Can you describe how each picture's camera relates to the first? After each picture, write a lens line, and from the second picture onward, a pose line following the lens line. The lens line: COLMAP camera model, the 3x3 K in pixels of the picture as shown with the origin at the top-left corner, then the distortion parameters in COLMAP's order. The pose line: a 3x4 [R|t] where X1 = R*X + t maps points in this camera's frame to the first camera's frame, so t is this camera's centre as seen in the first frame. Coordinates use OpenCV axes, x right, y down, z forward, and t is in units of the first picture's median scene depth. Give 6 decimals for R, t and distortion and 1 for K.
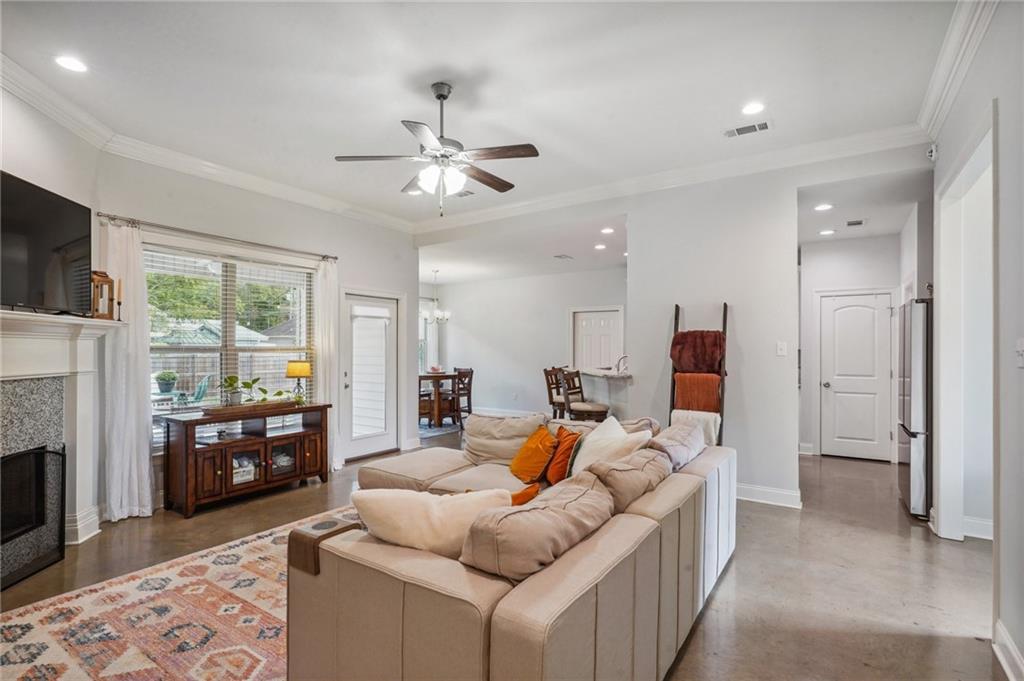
lens RADIAL K [[491.2, 0, 509.5], [0, 491.2, 347.0], [0, 0, 1]] dist [-0.006479, 0.000096]
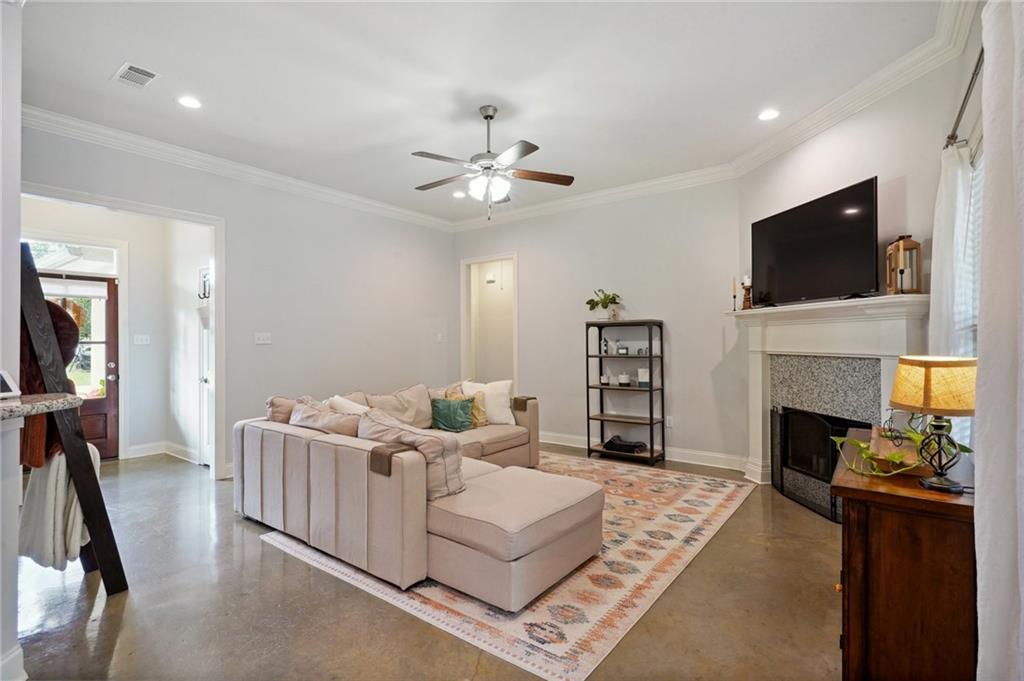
lens RADIAL K [[491.2, 0, 512.1], [0, 491.2, 339.0], [0, 0, 1]] dist [-0.006479, 0.000096]
pose [[-0.998250, 0.004923, 0.058923, -0.256362], [0.004374, 0.999946, -0.009443, 0.028504], [-0.058966, -0.009169, -0.998218, 2.135060]]
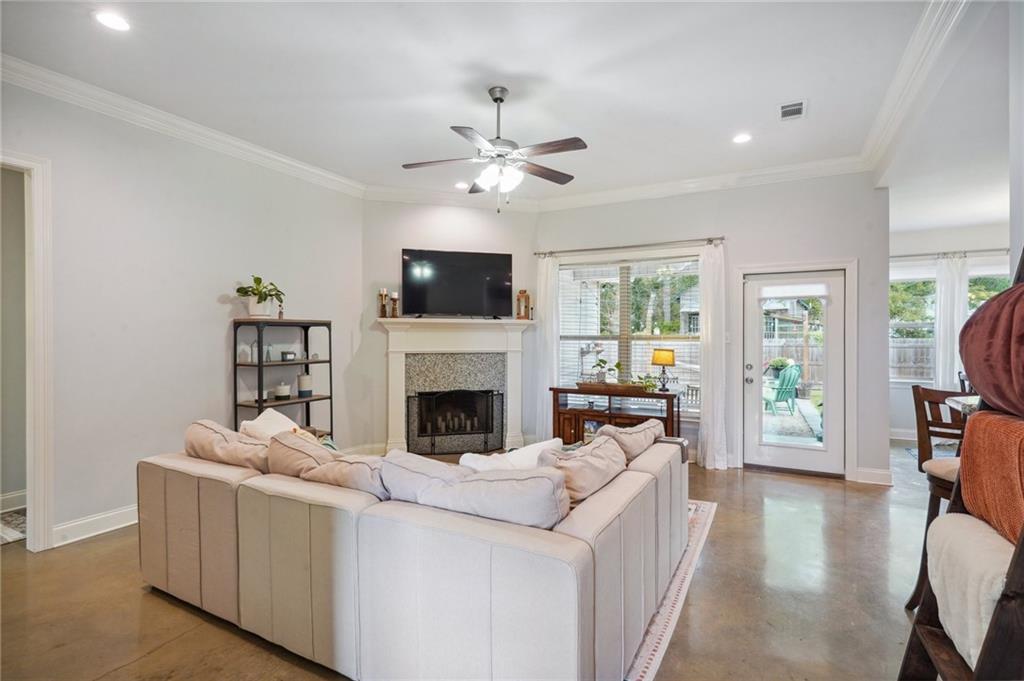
lens RADIAL K [[491.2, 0, 513.8], [0, 491.2, 341.0], [0, 0, 1]] dist [-0.006479, 0.000096]
pose [[0.099713, 0.012587, -0.994937, 0.910057], [0.002779, 0.999913, 0.012928, -0.005647], [0.995012, -0.004054, 0.099669, 0.916518]]
